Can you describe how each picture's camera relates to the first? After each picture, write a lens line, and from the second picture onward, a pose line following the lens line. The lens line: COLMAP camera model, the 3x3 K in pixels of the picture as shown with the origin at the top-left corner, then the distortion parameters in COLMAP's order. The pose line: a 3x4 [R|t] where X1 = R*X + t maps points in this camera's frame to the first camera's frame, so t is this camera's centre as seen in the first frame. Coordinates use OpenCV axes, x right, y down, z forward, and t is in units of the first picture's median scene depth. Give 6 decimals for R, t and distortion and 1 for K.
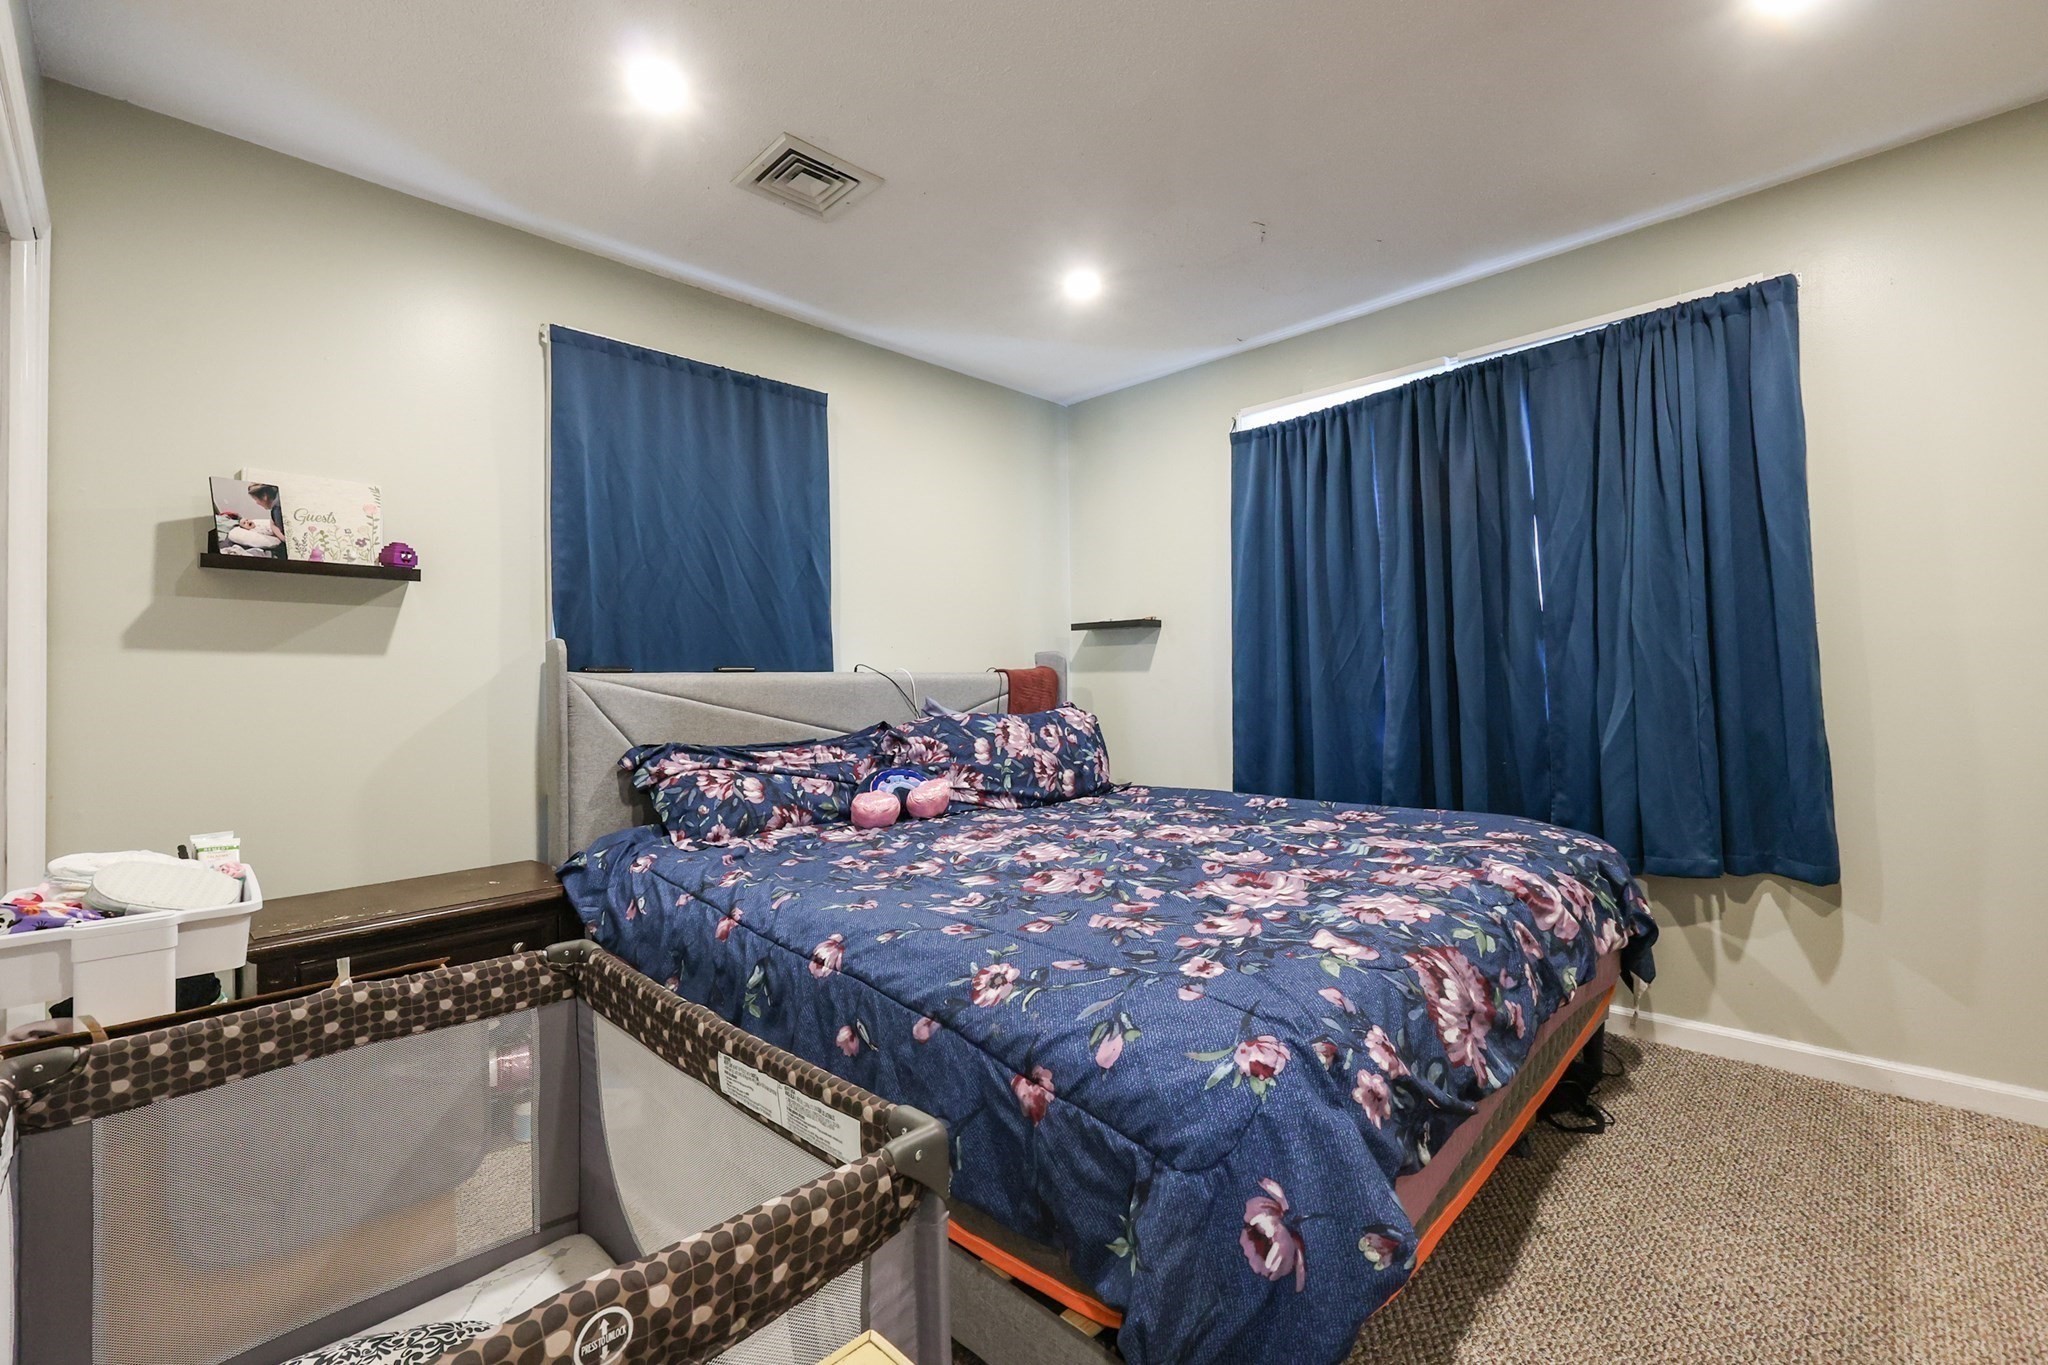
lens RADIAL K [[868.0, 0, 1018.2], [0, 868.0, 688.7], [0, 0, 1]] dist [0.000878, 0.000246]
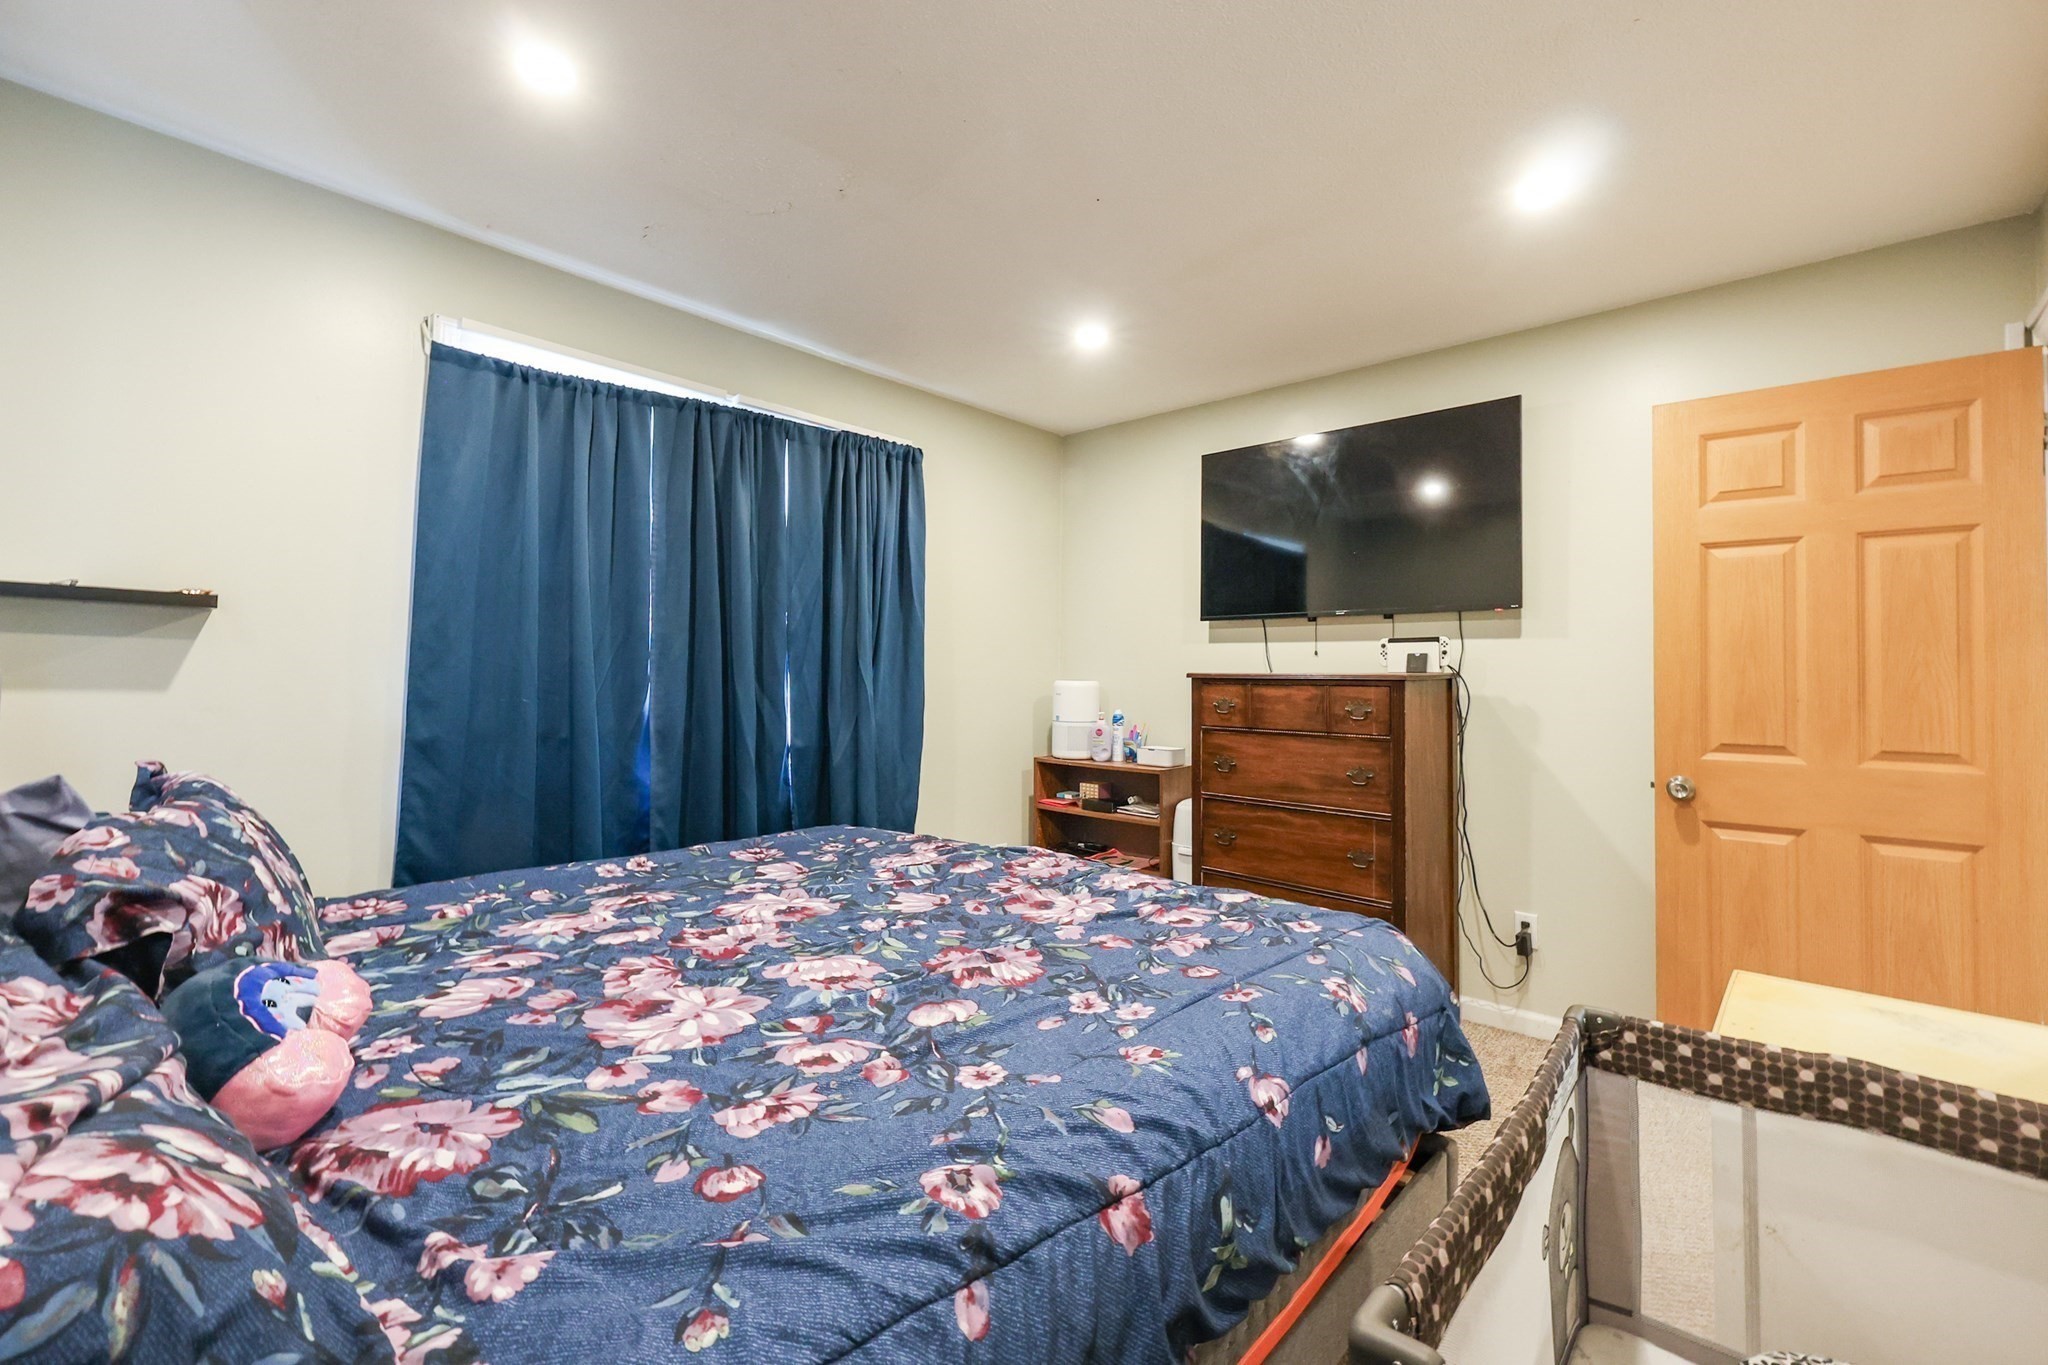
lens RADIAL K [[888.4, 0, 1043.1], [0, 888.4, 668.9], [0, 0, 1]] dist [-0.002432, 0.000010]
pose [[-0.065710, 0.039154, 0.997070, -0.388995], [-0.000572, 0.999228, -0.039276, -0.011959], [-0.997839, -0.003151, -0.065637, 0.490008]]
